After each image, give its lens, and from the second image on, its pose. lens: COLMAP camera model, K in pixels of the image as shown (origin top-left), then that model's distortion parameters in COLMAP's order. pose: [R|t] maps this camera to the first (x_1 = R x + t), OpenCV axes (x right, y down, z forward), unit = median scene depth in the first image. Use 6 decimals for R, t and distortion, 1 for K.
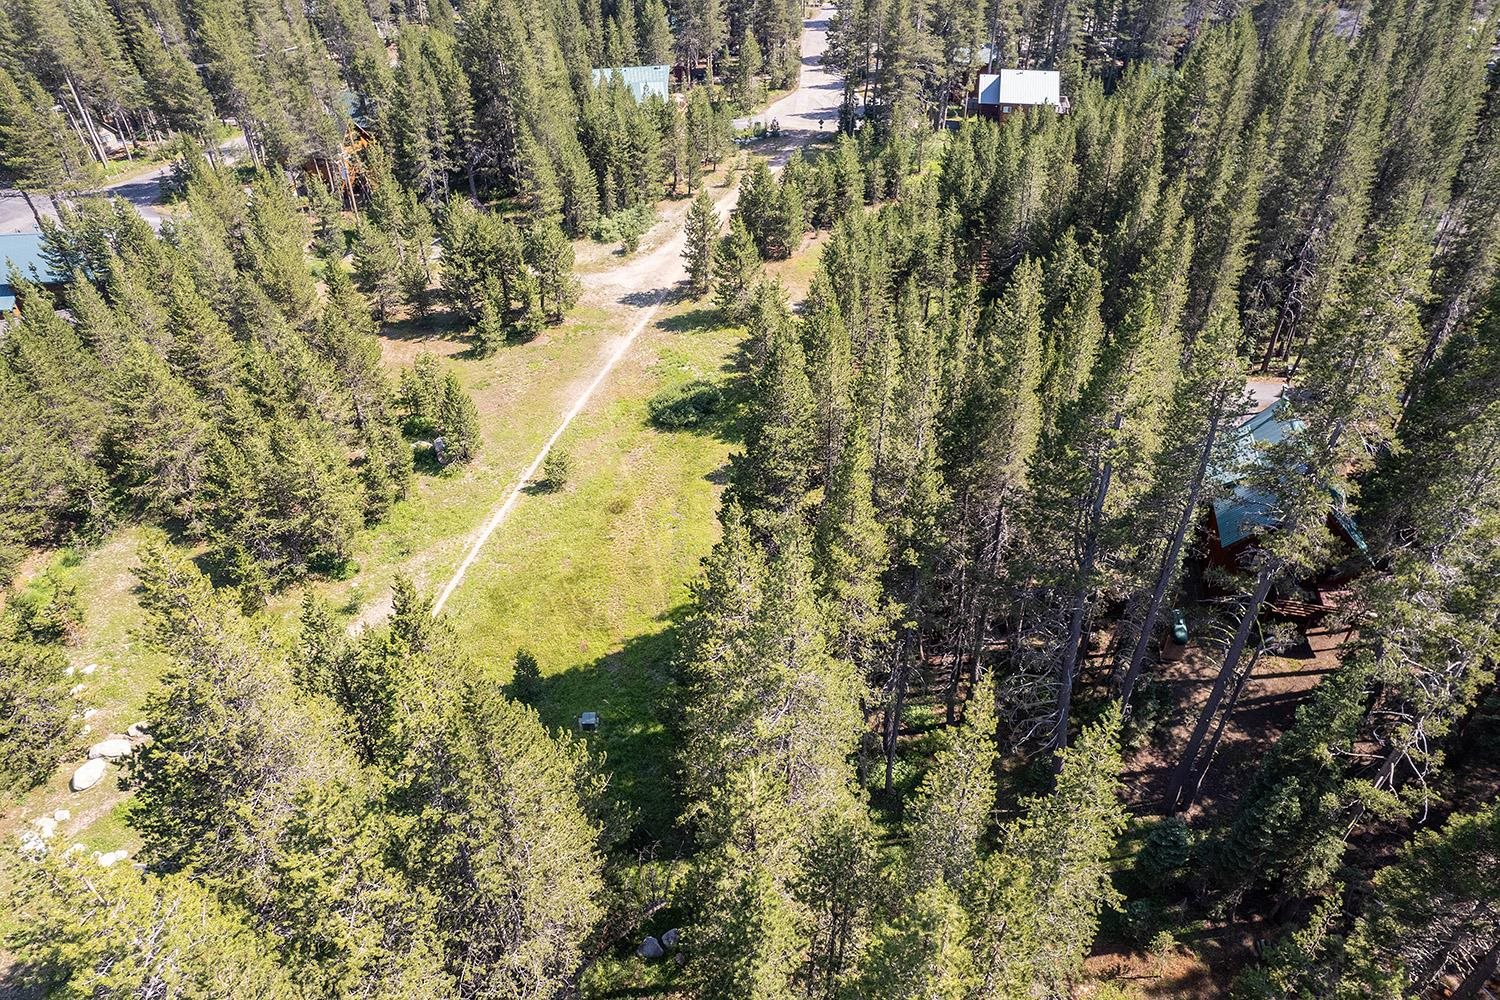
lens RADIAL K [[960.4, 0, 755.7], [0, 960.4, 504.9], [0, 0, 1]] dist [-0.067140, 0.054234]
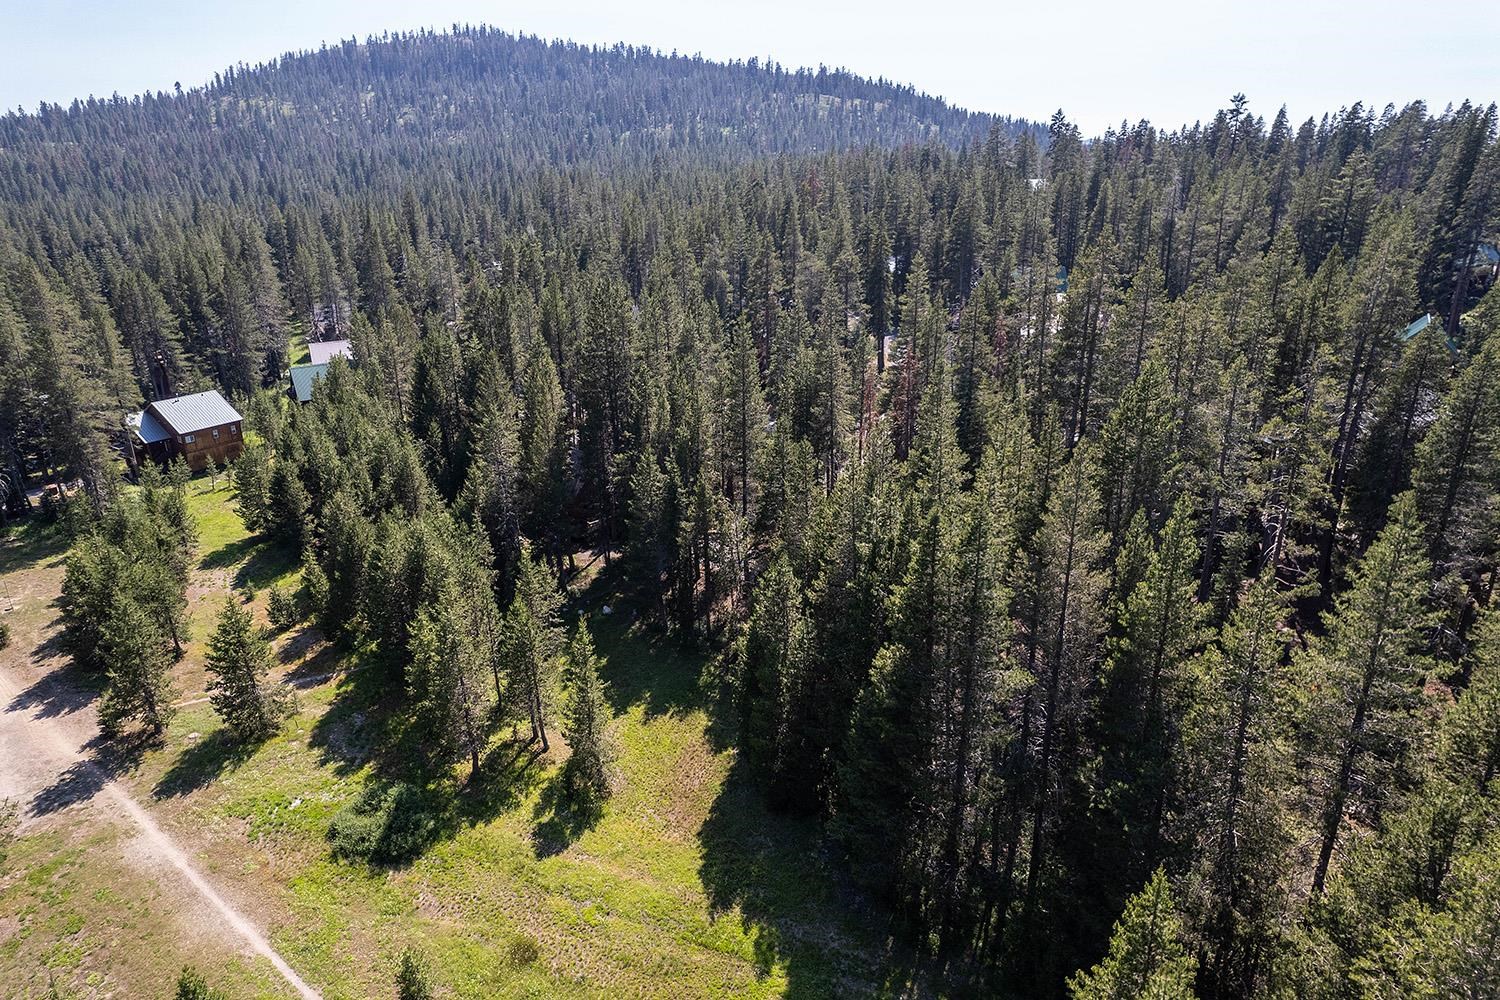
lens RADIAL K [[960.4, 0, 755.7], [0, 960.4, 504.9], [0, 0, 1]] dist [-0.067140, 0.054234]
pose [[0.424064, -0.313017, 0.849818, -0.467280], [0.552320, 0.833047, 0.031229, -0.168962], [-0.717713, 0.456128, 0.526151, 0.306800]]
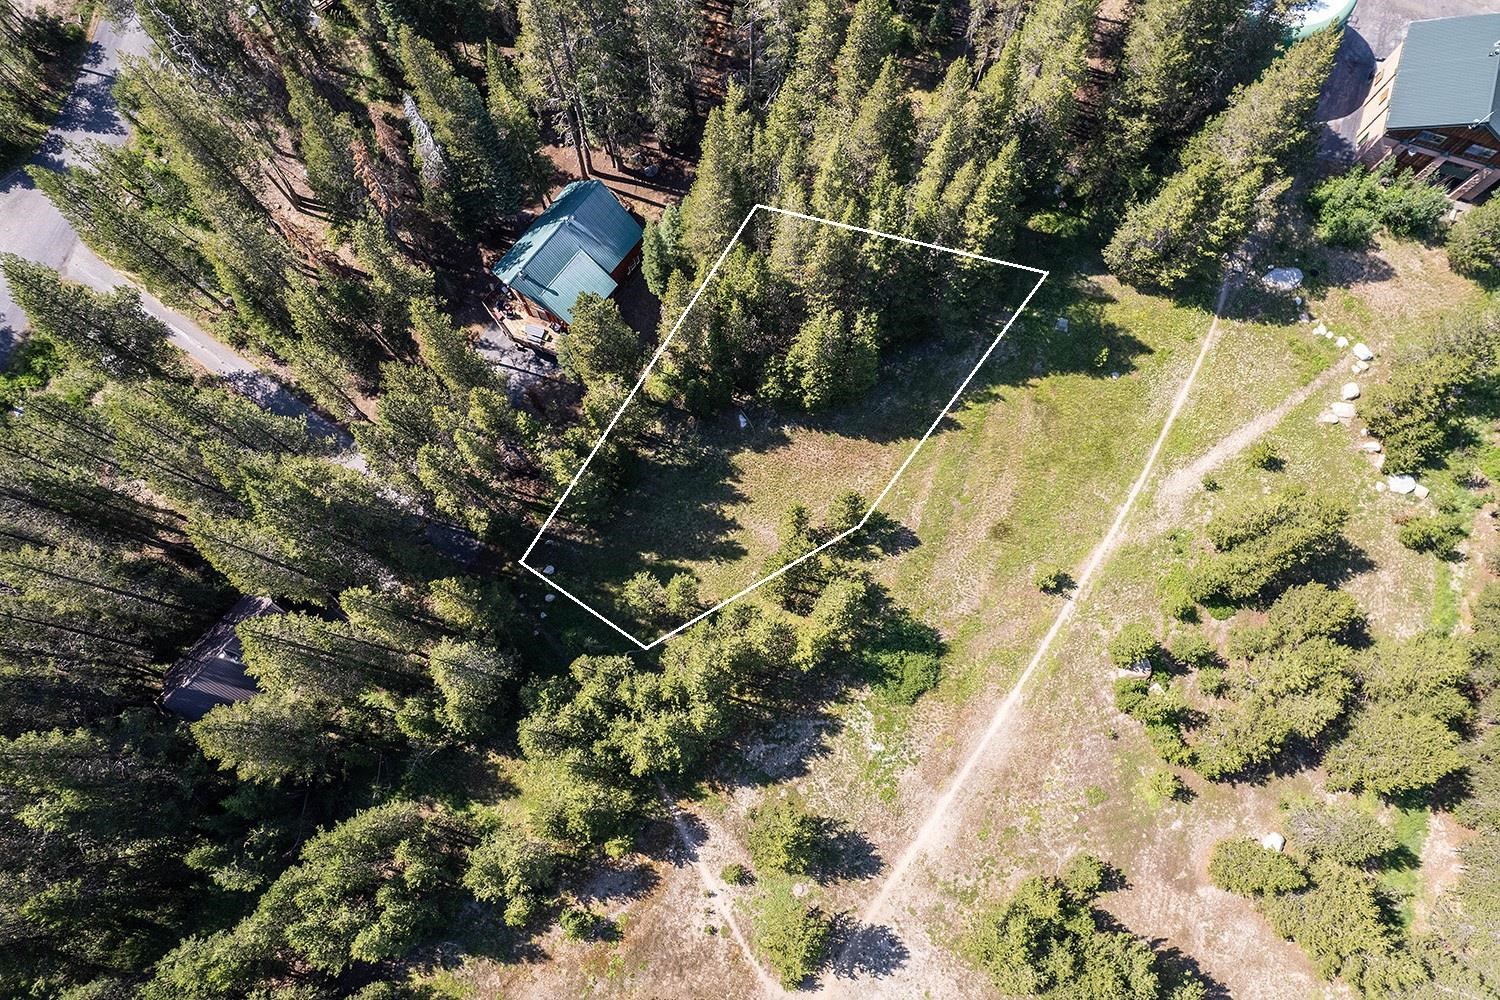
lens RADIAL K [[960.4, 0, 755.7], [0, 960.4, 504.9], [0, 0, 1]] dist [-0.067140, 0.054234]
pose [[-0.928307, -0.359749, 0.093950, 0.031140], [0.222493, -0.335024, 0.915563, -0.950897], [-0.297897, 0.870827, 0.391046, 0.504822]]
